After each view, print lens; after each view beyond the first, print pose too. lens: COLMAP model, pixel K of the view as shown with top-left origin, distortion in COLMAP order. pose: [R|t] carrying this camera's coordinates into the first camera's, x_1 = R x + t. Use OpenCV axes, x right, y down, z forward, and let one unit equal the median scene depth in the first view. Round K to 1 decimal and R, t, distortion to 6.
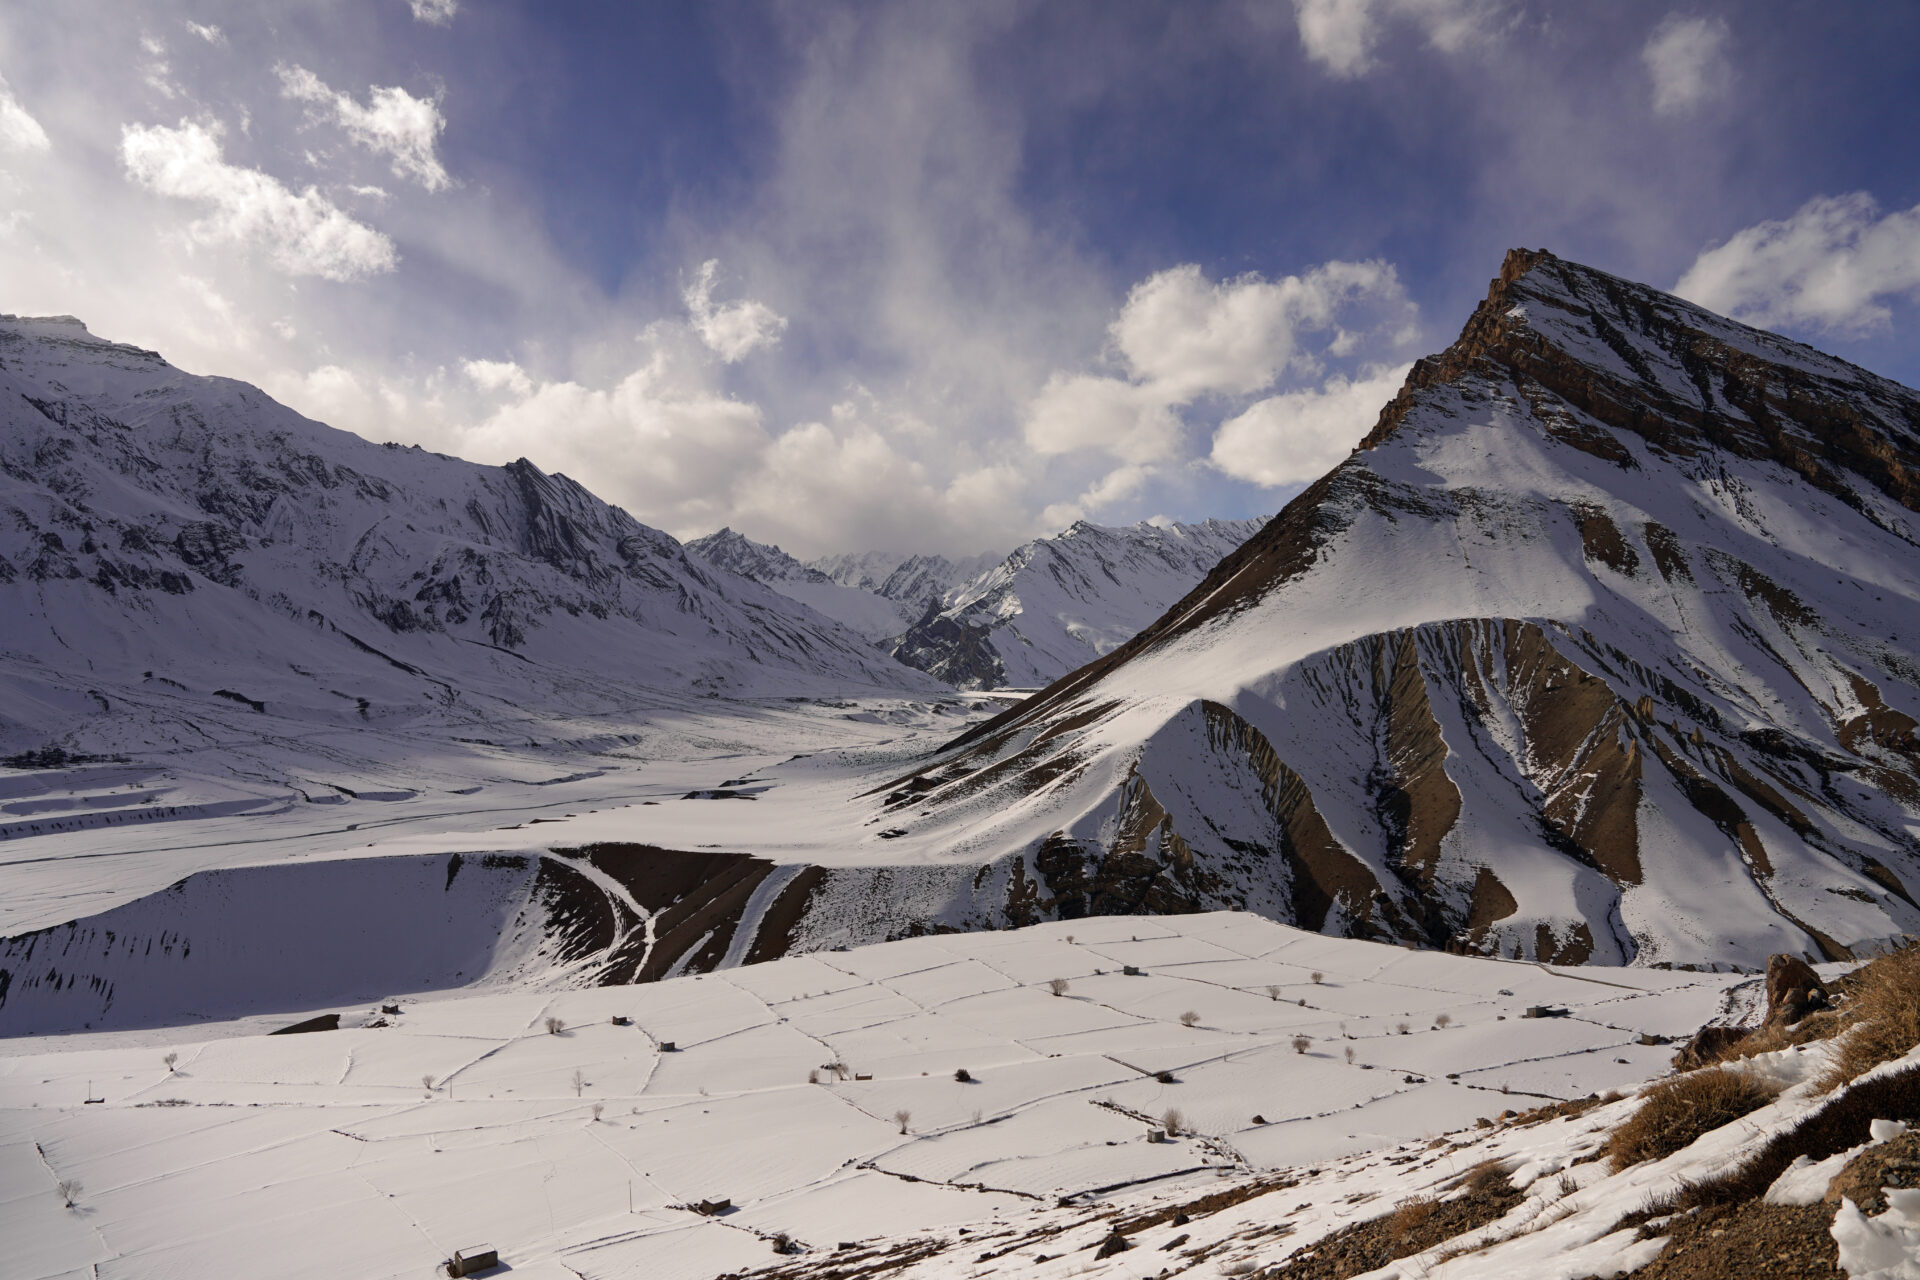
lens RADIAL K [[1314.3, 0, 973.3], [0, 1314.3, 639.2], [0, 0, 1]] dist [-0.117855, 0.093659]
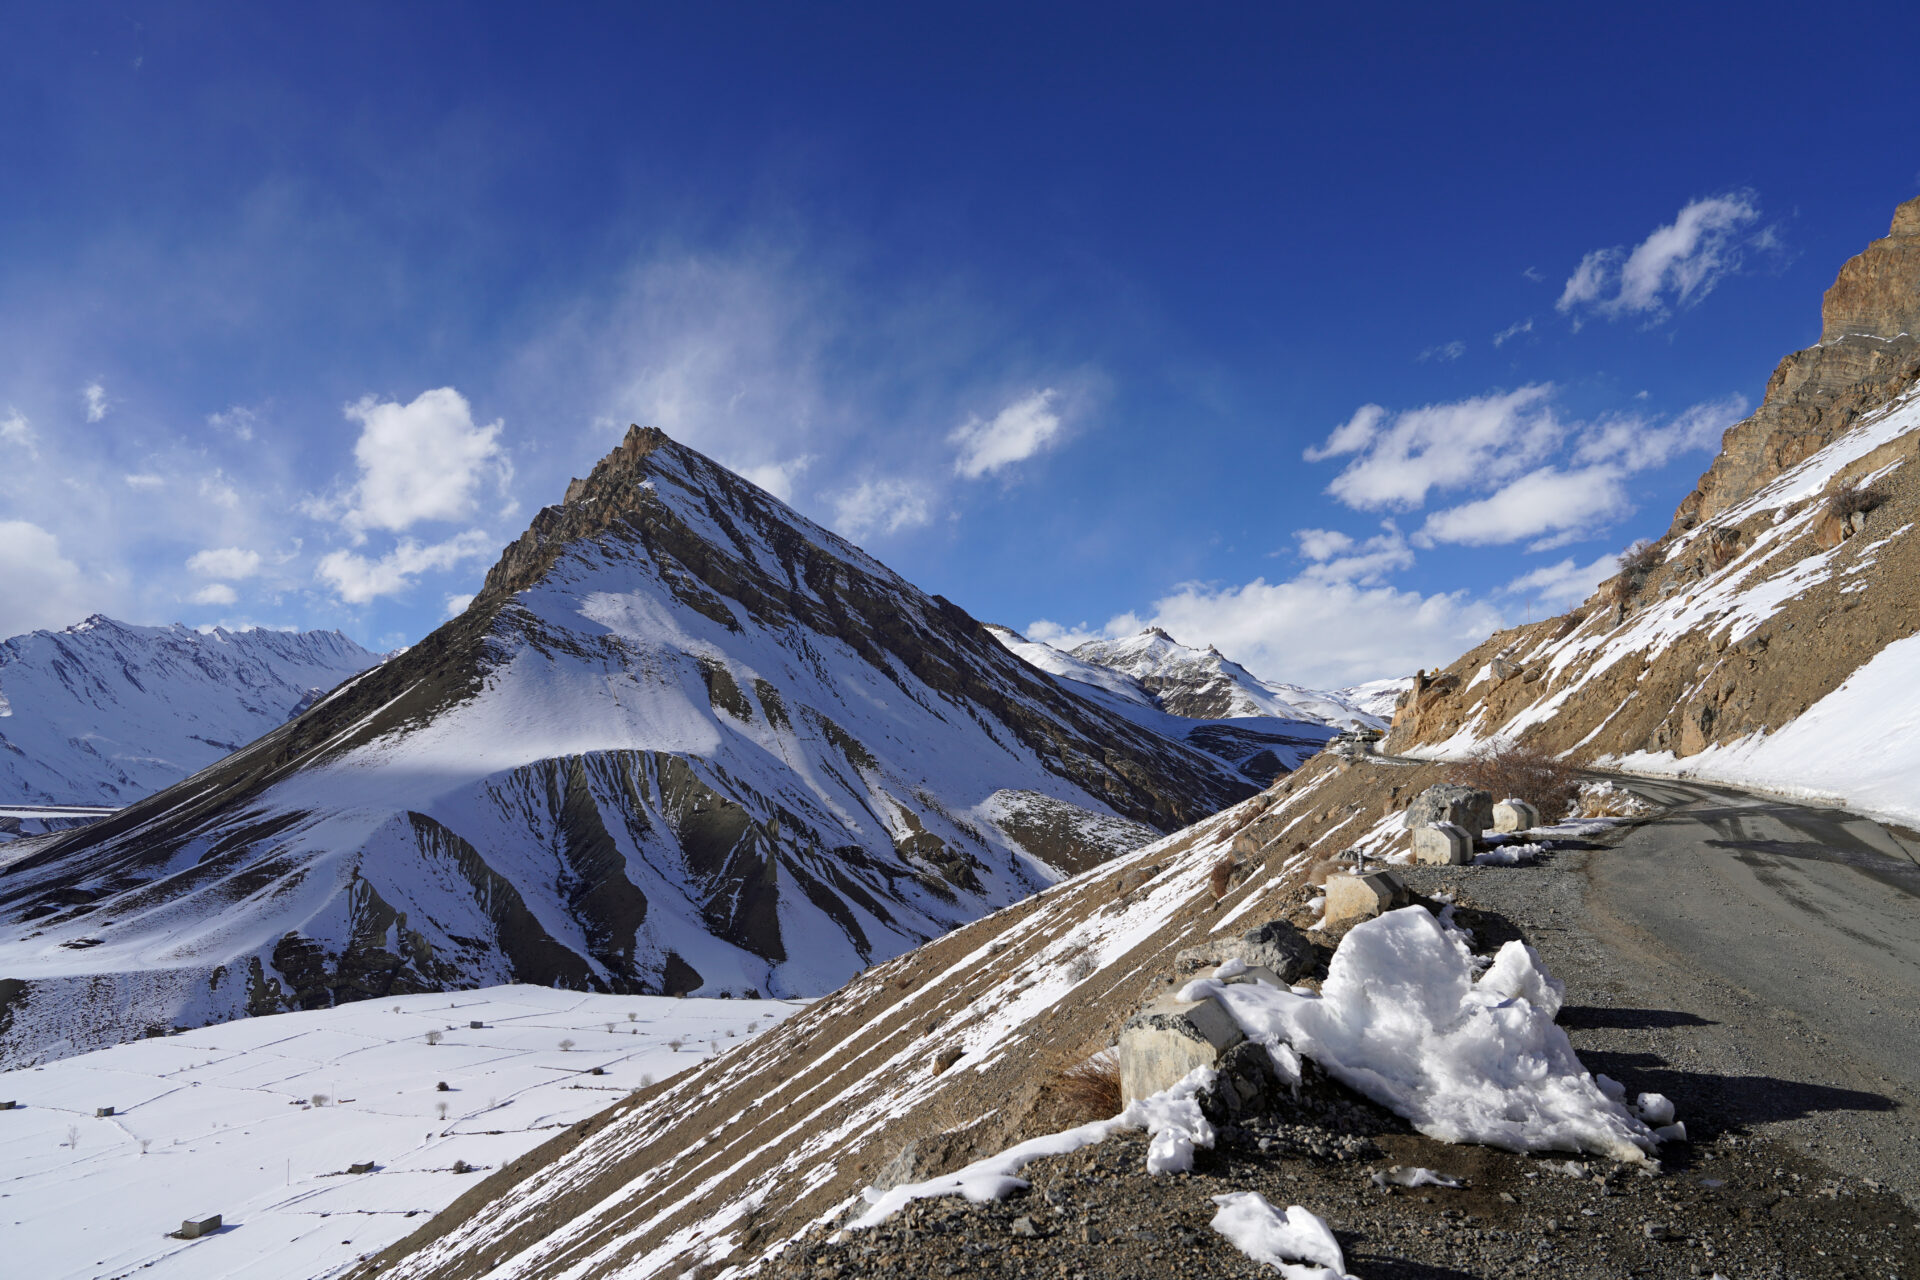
lens RADIAL K [[1314.3, 0, 973.3], [0, 1314.3, 639.2], [0, 0, 1]] dist [-0.117855, 0.093659]
pose [[0.757302, 0.104462, 0.644655, -0.150211], [-0.038432, 0.992542, -0.115687, 0.009253], [-0.651933, 0.062835, 0.755669, -0.097900]]
